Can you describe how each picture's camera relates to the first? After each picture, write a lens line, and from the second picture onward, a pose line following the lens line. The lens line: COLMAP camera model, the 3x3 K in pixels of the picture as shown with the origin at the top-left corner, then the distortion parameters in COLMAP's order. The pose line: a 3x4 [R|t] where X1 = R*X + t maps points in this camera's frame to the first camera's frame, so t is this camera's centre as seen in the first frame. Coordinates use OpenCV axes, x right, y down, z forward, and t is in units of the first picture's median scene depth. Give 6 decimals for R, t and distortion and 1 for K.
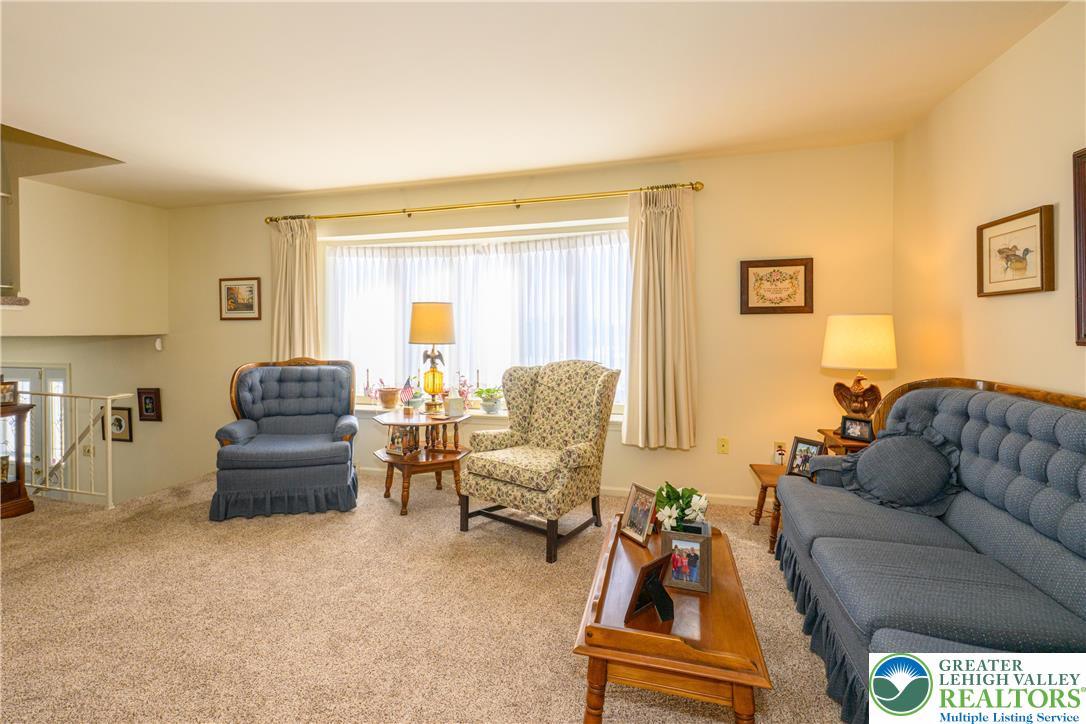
lens RADIAL K [[519.6, 0, 499.6], [0, 519.6, 333.2], [0, 0, 1]] dist [-0.004259, 0.000394]
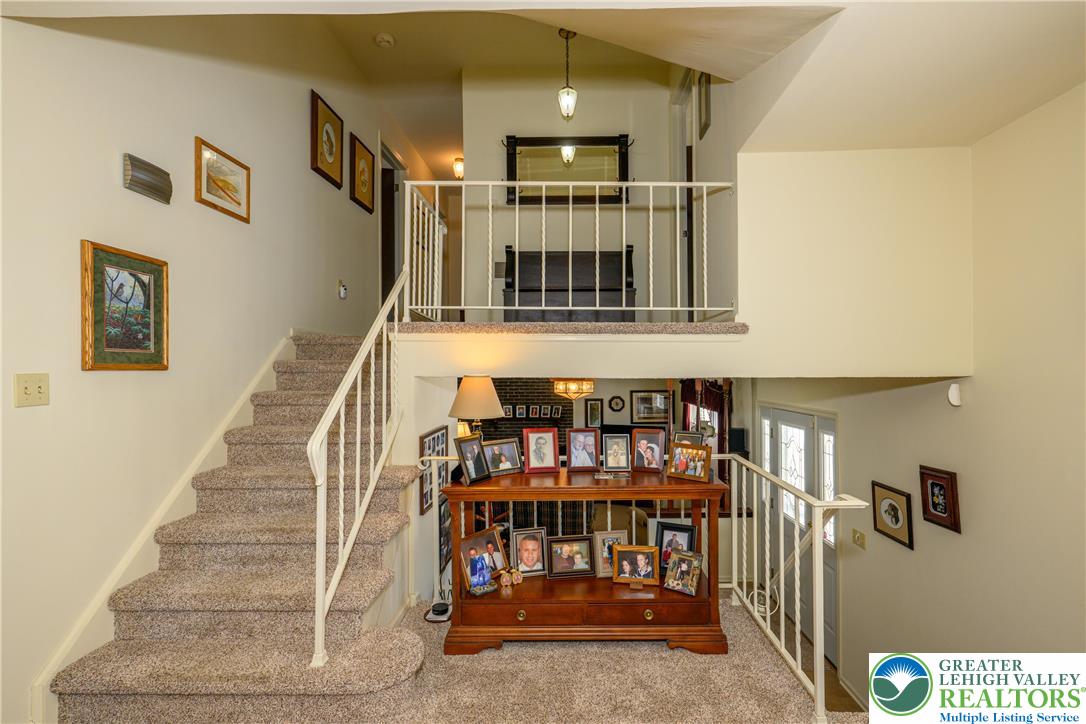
lens RADIAL K [[513.7, 0, 568.6], [0, 513.7, 372.5], [0, 0, 1]] dist [0.003054, -0.000484]
pose [[0.283966, 0.005459, -0.958819, -0.323480], [-0.003567, 0.999983, 0.004637, -0.003623], [0.958828, 0.002103, 0.283981, 0.585958]]
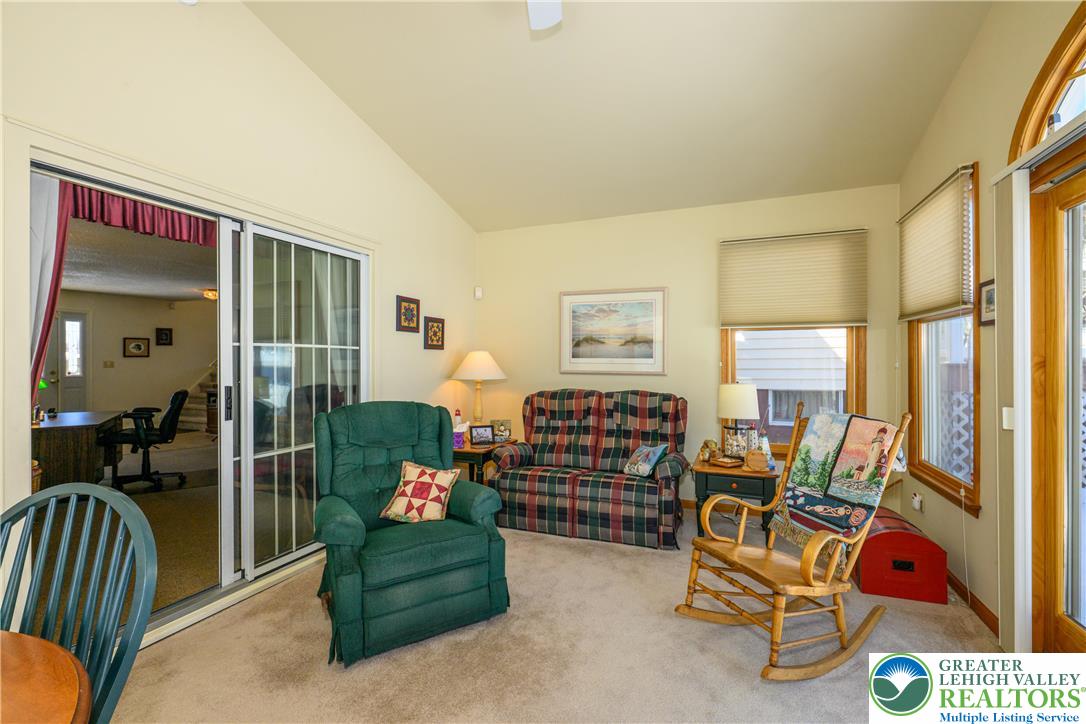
lens RADIAL K [[481.5, 0, 536.6], [0, 481.5, 360.3], [0, 0, 1]] dist [-0.000923, 0.000272]
pose [[0.114909, -0.001290, 0.993375, -3.057221], [0.002893, 0.999995, 0.000964, 0.303260], [-0.993372, 0.002763, 0.114912, -0.778179]]
